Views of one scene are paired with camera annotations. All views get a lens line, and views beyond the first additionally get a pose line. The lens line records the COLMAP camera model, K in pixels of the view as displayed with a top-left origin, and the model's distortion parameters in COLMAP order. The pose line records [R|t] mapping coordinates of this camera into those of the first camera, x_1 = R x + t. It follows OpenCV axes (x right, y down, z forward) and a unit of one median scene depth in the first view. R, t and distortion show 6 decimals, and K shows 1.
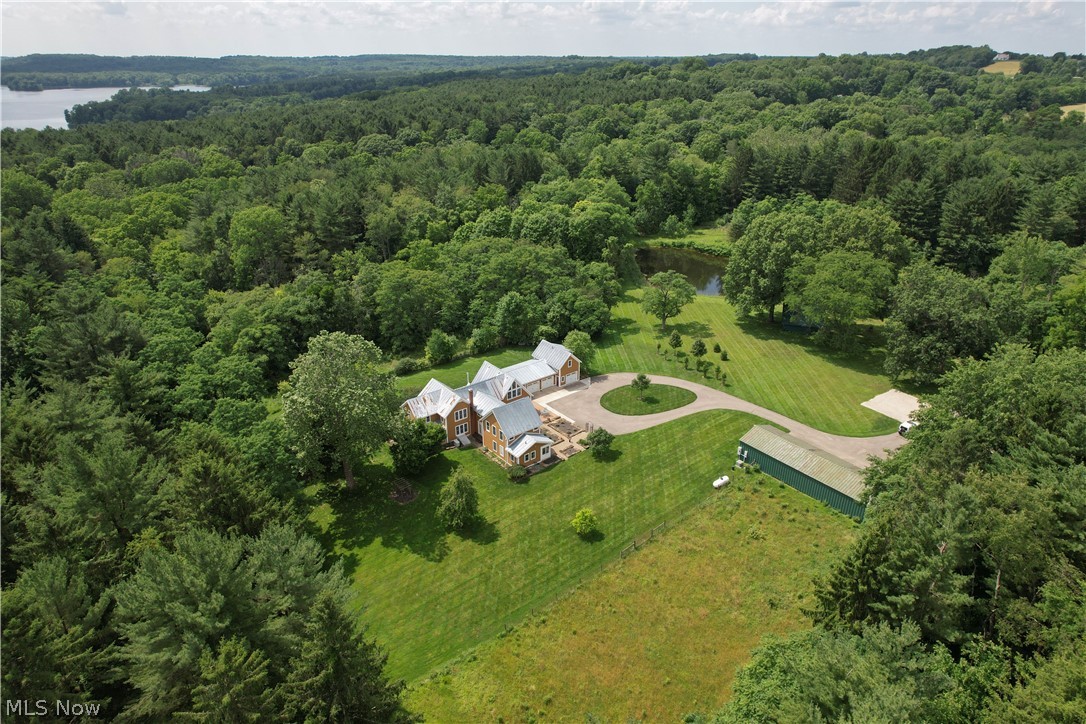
lens RADIAL K [[698.2, 0, 543.0], [0, 698.2, 362.0], [0, 0, 1]] dist [-0.028397, 0.000690]
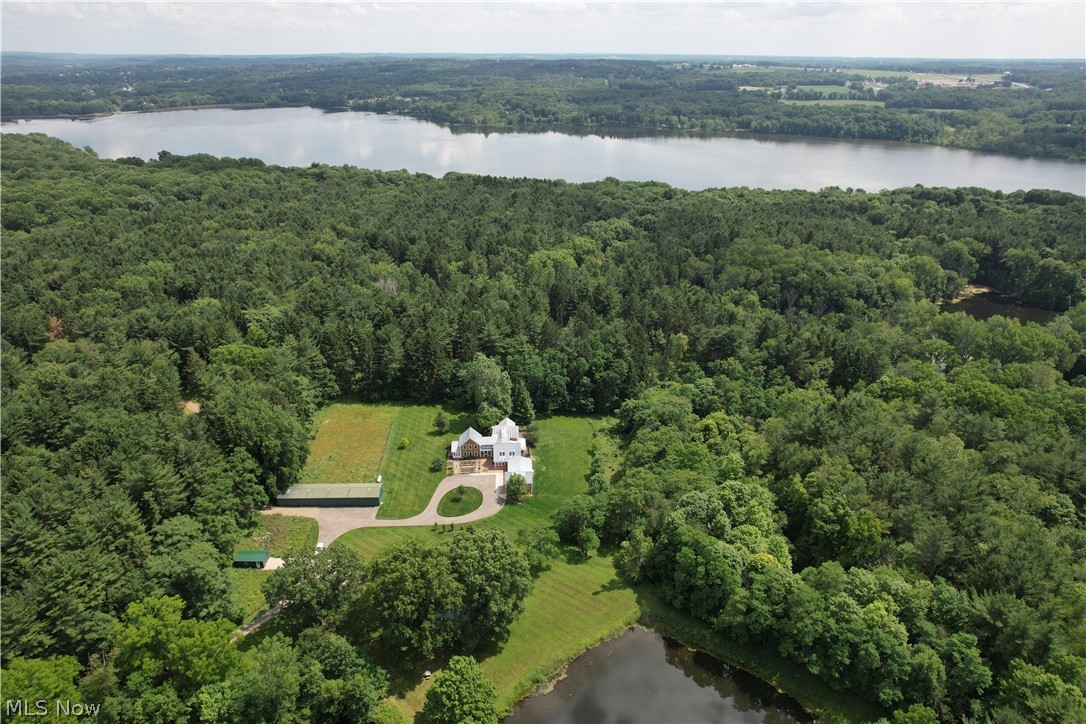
lens RADIAL K [[698.2, 0, 543.0], [0, 698.2, 362.0], [0, 0, 1]] dist [-0.028397, 0.000690]
pose [[-0.589356, 0.323644, -0.740212, 1.225203], [-0.332936, 0.737521, 0.587551, -1.308782], [0.736080, 0.592720, -0.326910, 1.575140]]
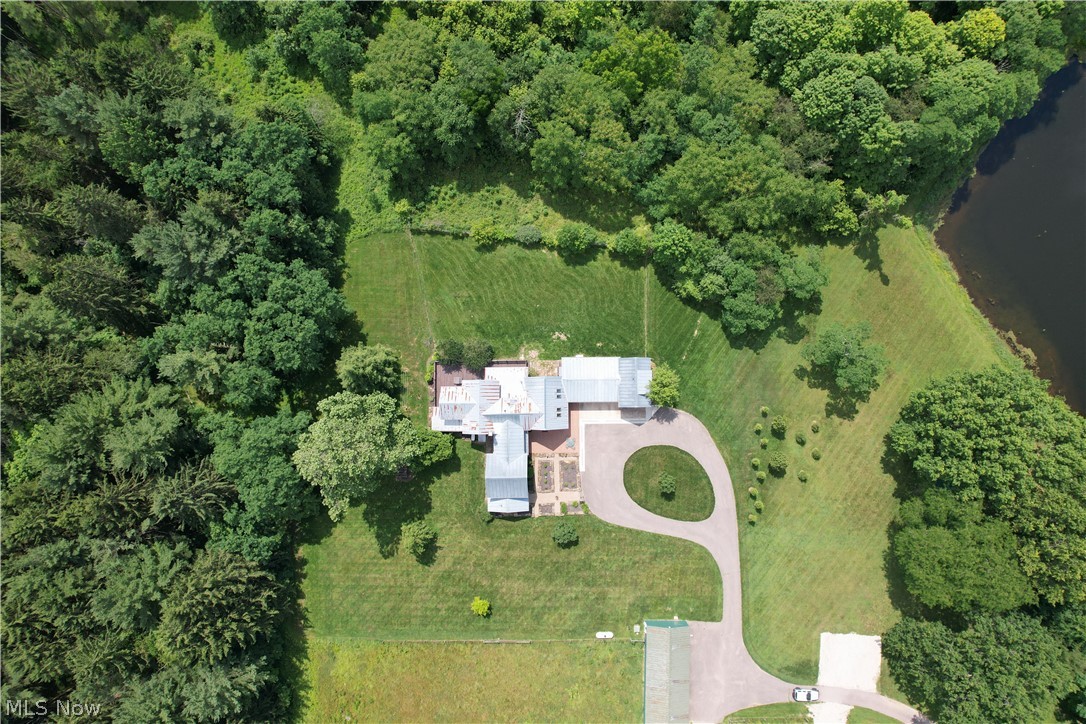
lens RADIAL K [[698.2, 0, 543.0], [0, 698.2, 362.0], [0, 0, 1]] dist [-0.028397, 0.000690]
pose [[0.780047, 0.625059, -0.028760, -0.069281], [-0.257401, 0.362442, 0.895757, -0.885685], [0.570325, -0.691330, 0.443613, 0.614828]]
